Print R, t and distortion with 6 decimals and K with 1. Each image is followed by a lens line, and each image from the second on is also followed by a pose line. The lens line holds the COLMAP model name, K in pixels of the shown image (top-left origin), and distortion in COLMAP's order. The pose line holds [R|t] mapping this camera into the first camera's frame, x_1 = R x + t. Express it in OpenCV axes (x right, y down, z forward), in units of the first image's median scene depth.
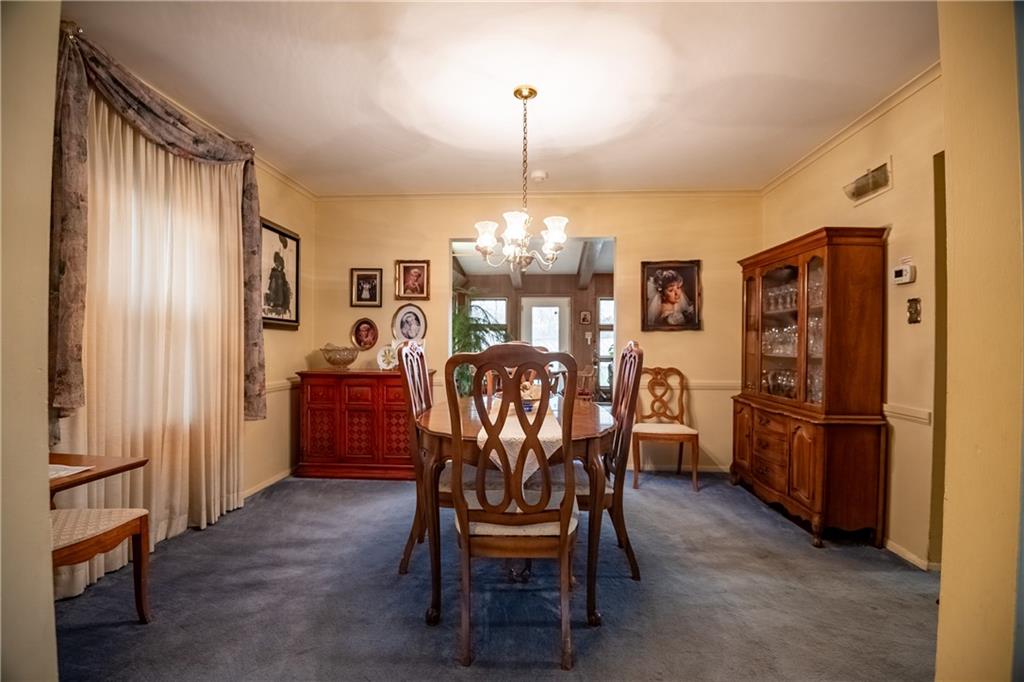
lens RADIAL K [[481.5, 0, 525.8], [0, 481.5, 341.9], [0, 0, 1]] dist [-0.000593, -0.019241]
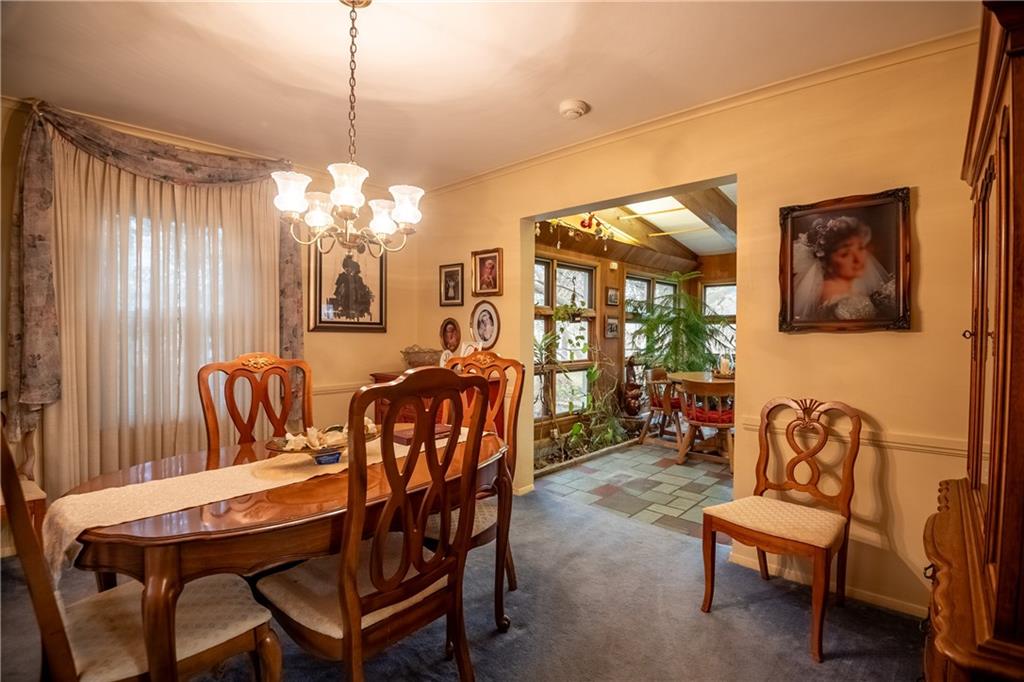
lens RADIAL K [[481.5, 0, 525.8], [0, 481.5, 341.9], [0, 0, 1]] dist [-0.000593, -0.019241]
pose [[0.765686, 0.014162, -0.643059, 0.377798], [0.000498, 0.999744, 0.022611, -0.024031], [0.643215, -0.017634, 0.765483, 0.378662]]
